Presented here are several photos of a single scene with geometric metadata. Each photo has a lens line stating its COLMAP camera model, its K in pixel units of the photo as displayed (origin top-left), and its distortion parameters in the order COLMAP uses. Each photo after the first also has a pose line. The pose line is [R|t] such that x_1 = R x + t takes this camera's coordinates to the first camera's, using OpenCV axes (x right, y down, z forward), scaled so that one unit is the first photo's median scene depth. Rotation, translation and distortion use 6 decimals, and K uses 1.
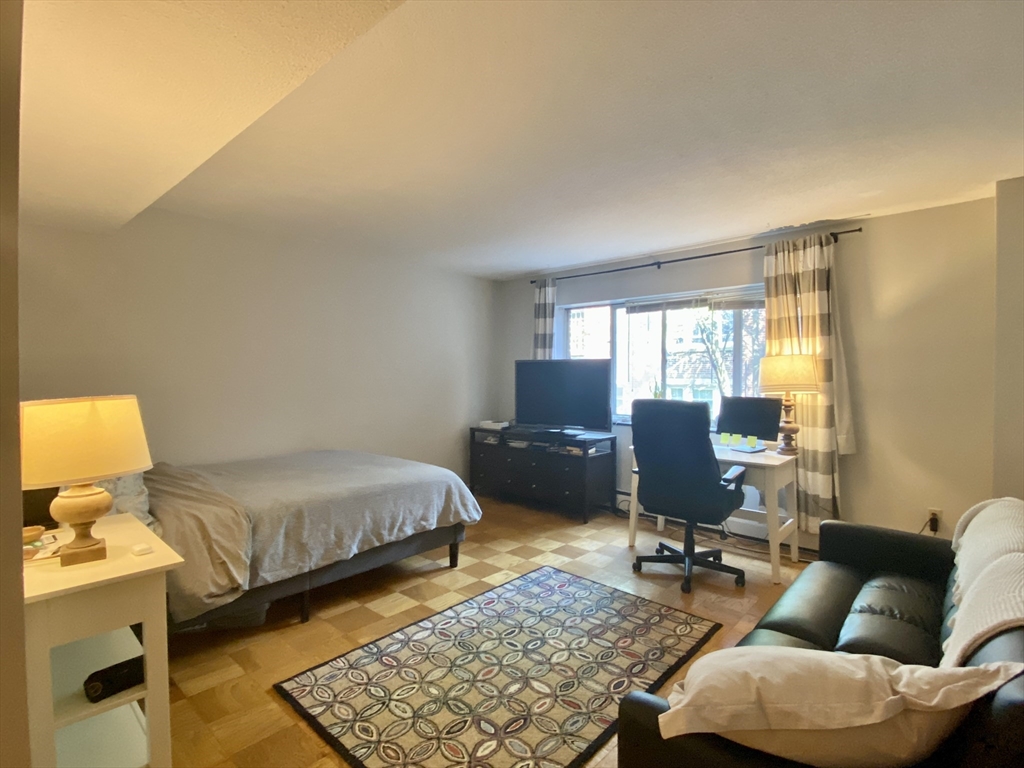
lens RADIAL K [[524.0, 0, 522.2], [0, 524.0, 381.8], [0, 0, 1]] dist [0.048081, -0.039480]
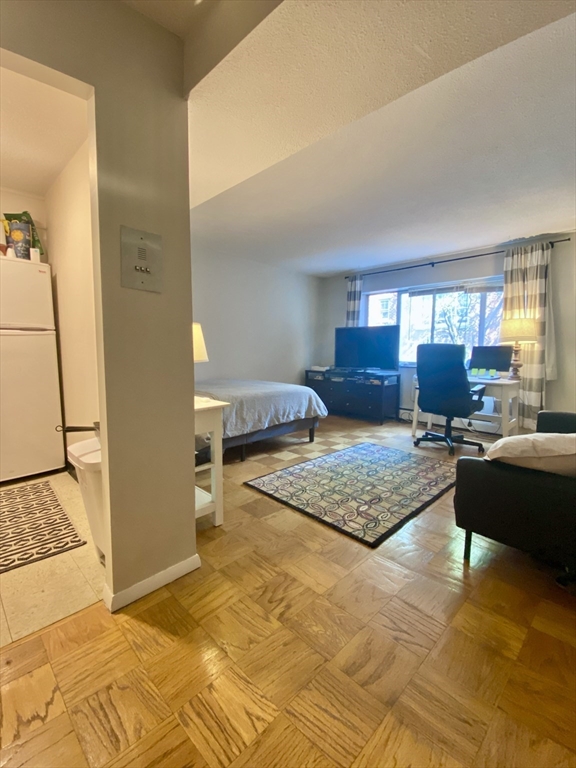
lens RADIAL K [[353.6, 0, 283.1], [0, 353.6, 385.8], [0, 0, 1]] dist [0.036949, -0.051476]
pose [[0.997742, 0.010314, -0.066360, -0.142894], [-0.004509, 0.996194, 0.087043, 0.062051], [0.067005, -0.086547, 0.993992, -0.150087]]
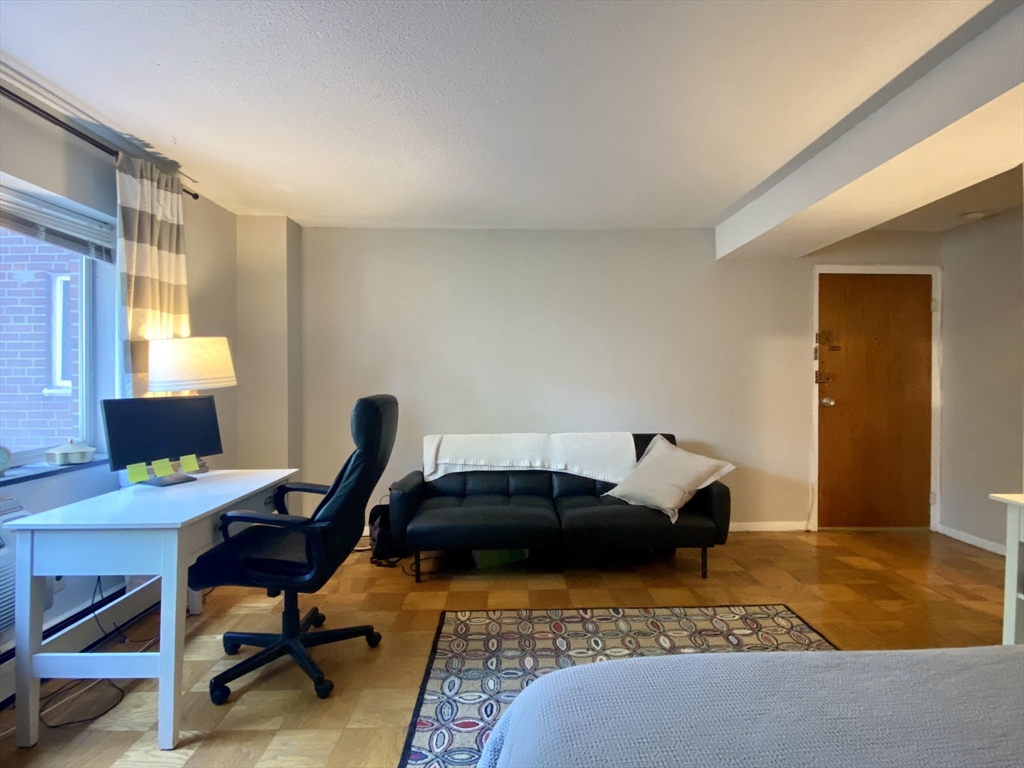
lens RADIAL K [[509.2, 0, 520.0], [0, 509.2, 380.7], [0, 0, 1]] dist [-0.005450, -0.000848]
pose [[-0.678405, -0.007687, 0.734648, -0.320597], [0.015172, 0.999585, 0.024469, 0.001217], [-0.734531, 0.027746, -0.678007, 1.155628]]
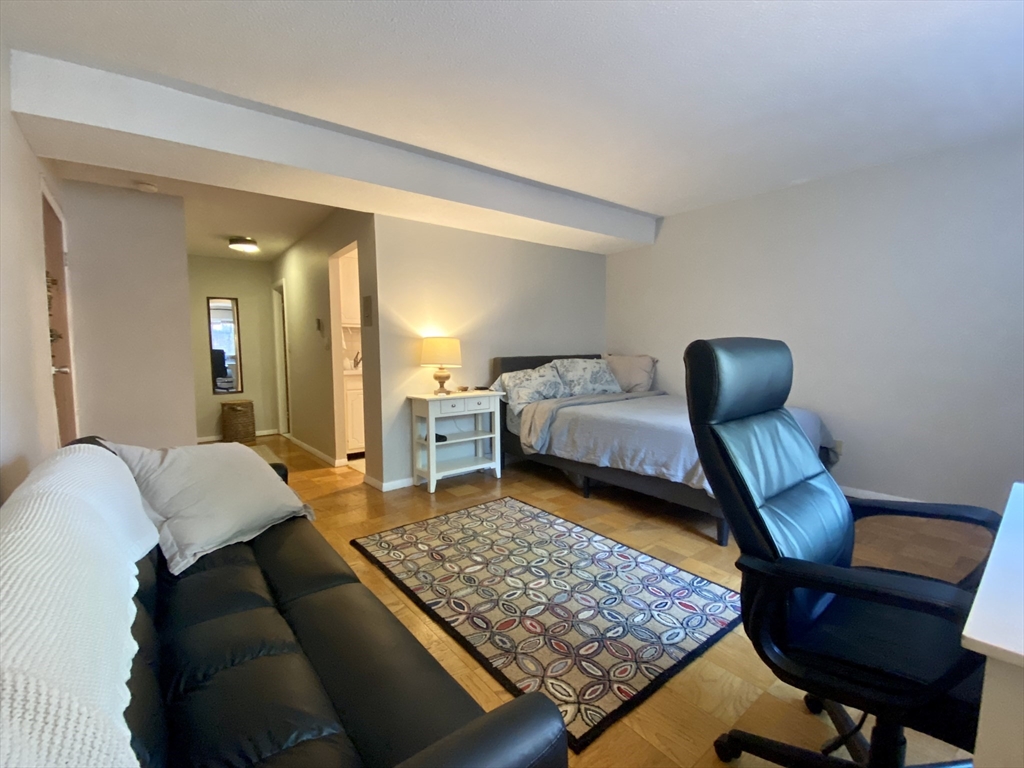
lens RADIAL K [[454.9, 0, 505.6], [0, 454.9, 384.3], [0, 0, 1]] dist [0.035075, -0.044495]
pose [[-0.195447, 0.075607, -0.977795, 0.618565], [-0.015098, 0.996674, 0.080084, 0.036415], [0.980598, 0.030415, -0.193656, 0.760667]]
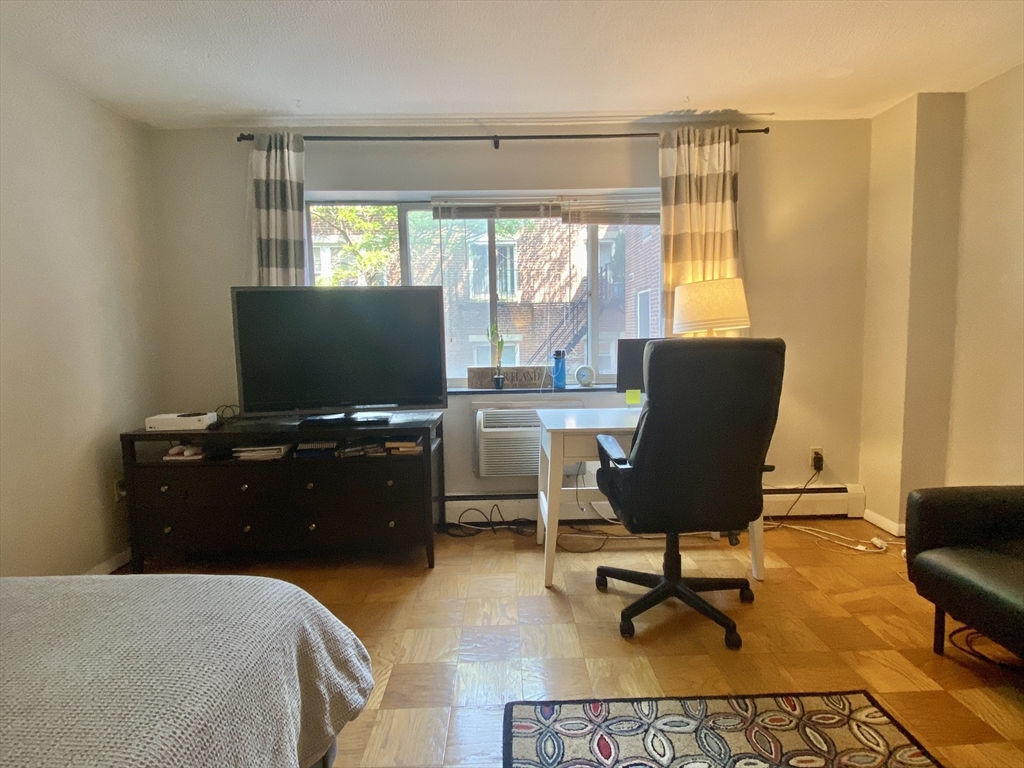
lens RADIAL K [[524.0, 0, 522.2], [0, 524.0, 381.8], [0, 0, 1]] dist [0.048081, -0.039480]
pose [[0.725737, -0.082822, 0.682969, -0.235719], [0.035049, 0.995889, 0.083525, 0.022671], [-0.687079, -0.036680, 0.725656, 0.631919]]
